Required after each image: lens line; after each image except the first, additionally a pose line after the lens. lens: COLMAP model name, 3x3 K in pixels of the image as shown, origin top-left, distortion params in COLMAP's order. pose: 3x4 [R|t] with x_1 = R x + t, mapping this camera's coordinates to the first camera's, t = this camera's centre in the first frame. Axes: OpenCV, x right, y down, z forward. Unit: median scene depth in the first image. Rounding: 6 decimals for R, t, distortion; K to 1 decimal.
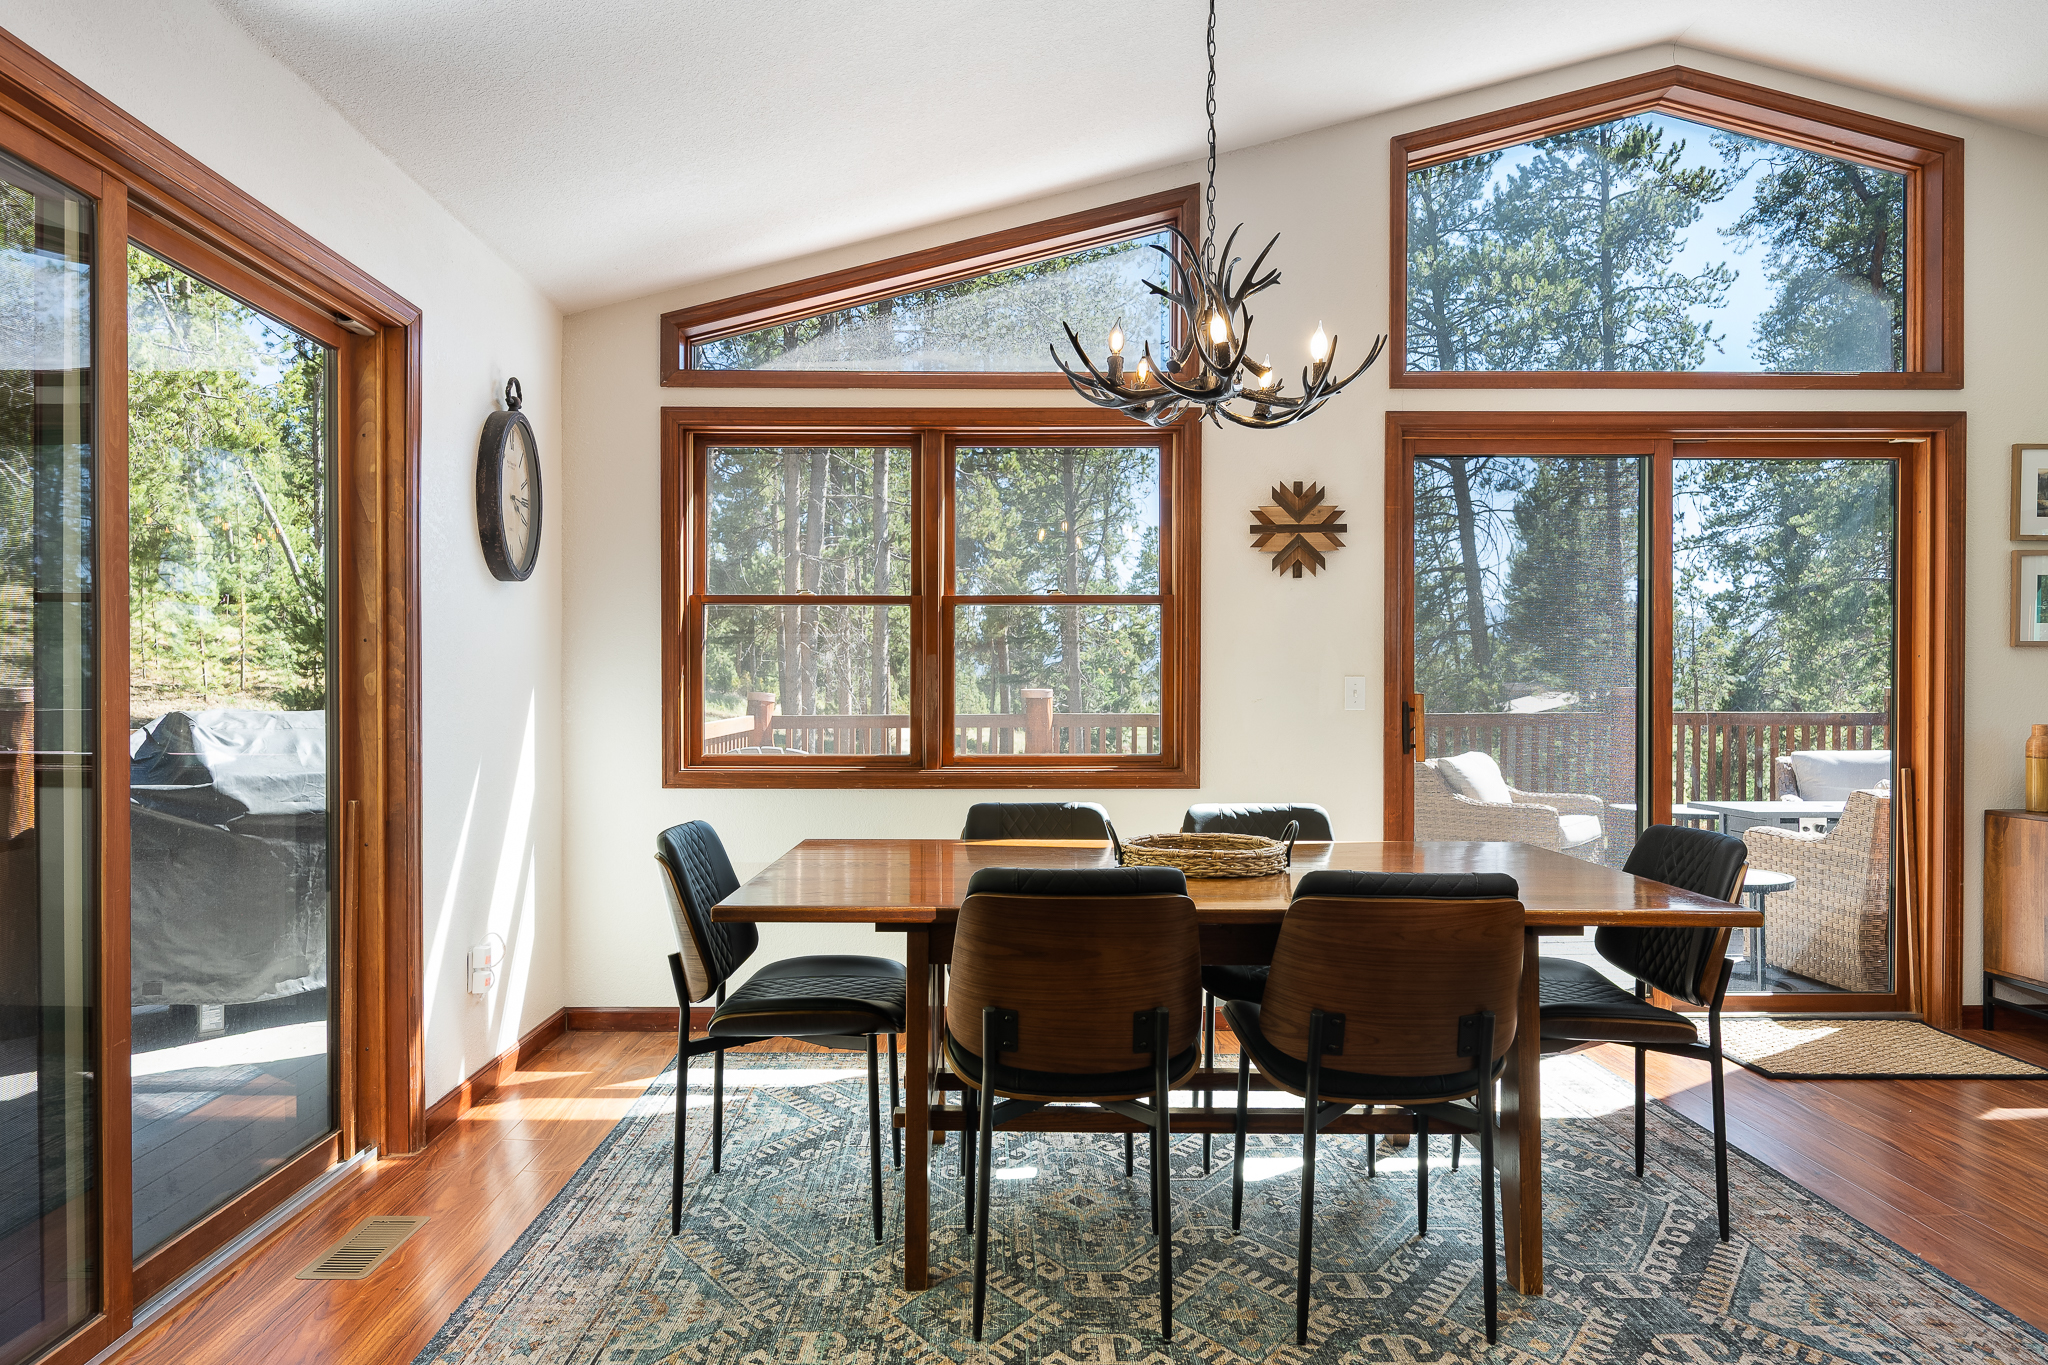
lens RADIAL K [[1247.0, 0, 974.4], [0, 1247.0, 700.0], [0, 0, 1]] dist [-0.001747, -0.002173]
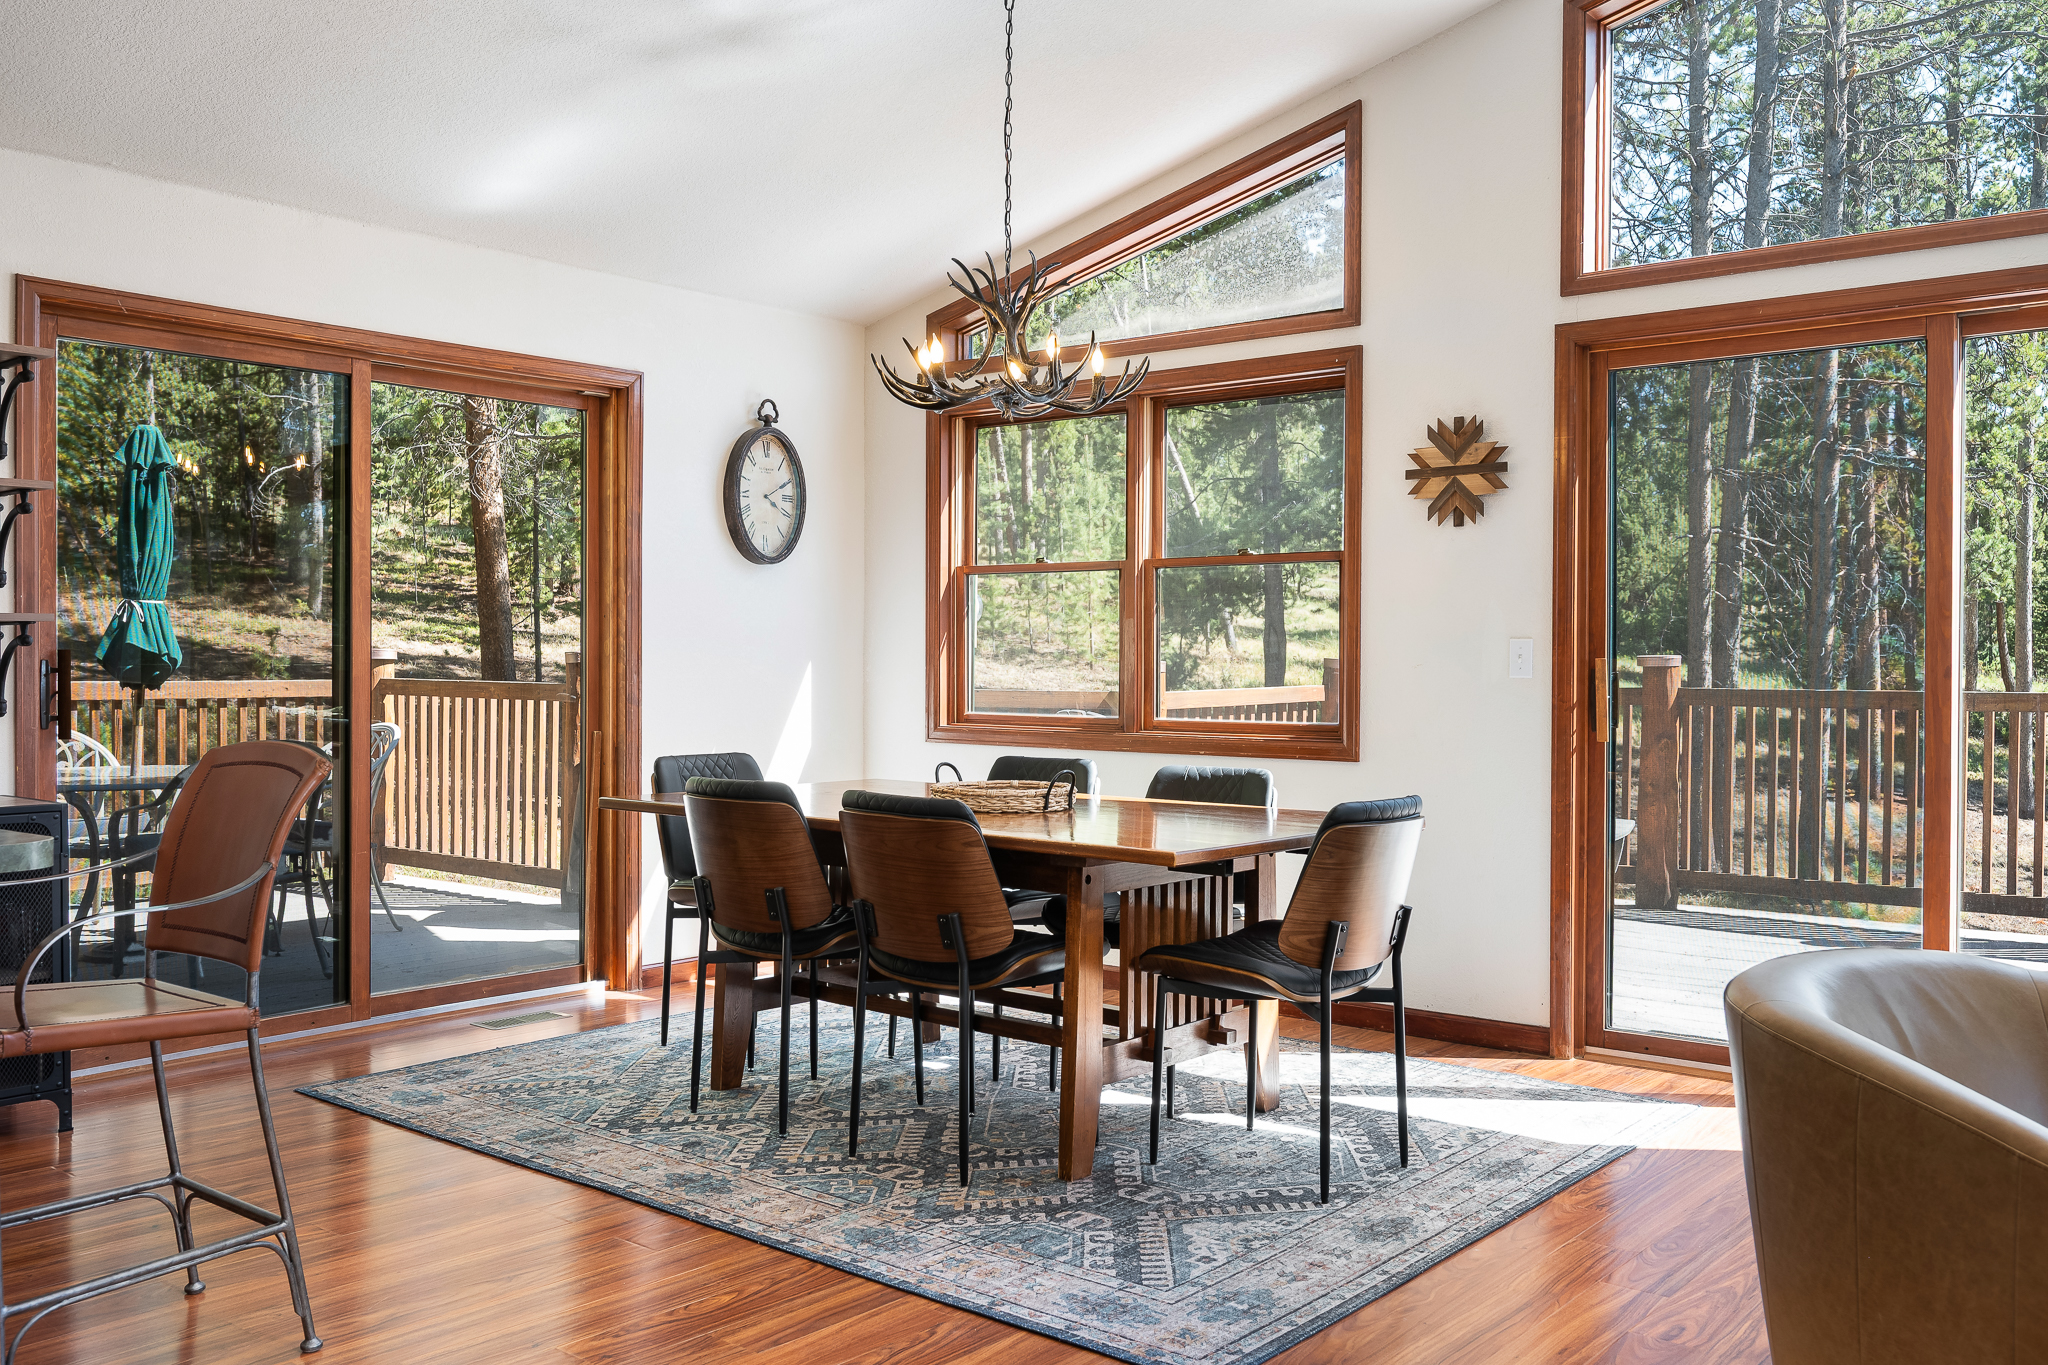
lens RADIAL K [[1751.5, 0, 985.7], [0, 1751.5, 678.5], [0, 0, 1]] dist [-0.005812, -0.003924]
pose [[0.759919, 0.010144, -0.649939, 0.811923], [-0.008824, 0.999947, 0.005289, 0.005307], [0.649958, 0.001716, 0.759968, -0.152400]]
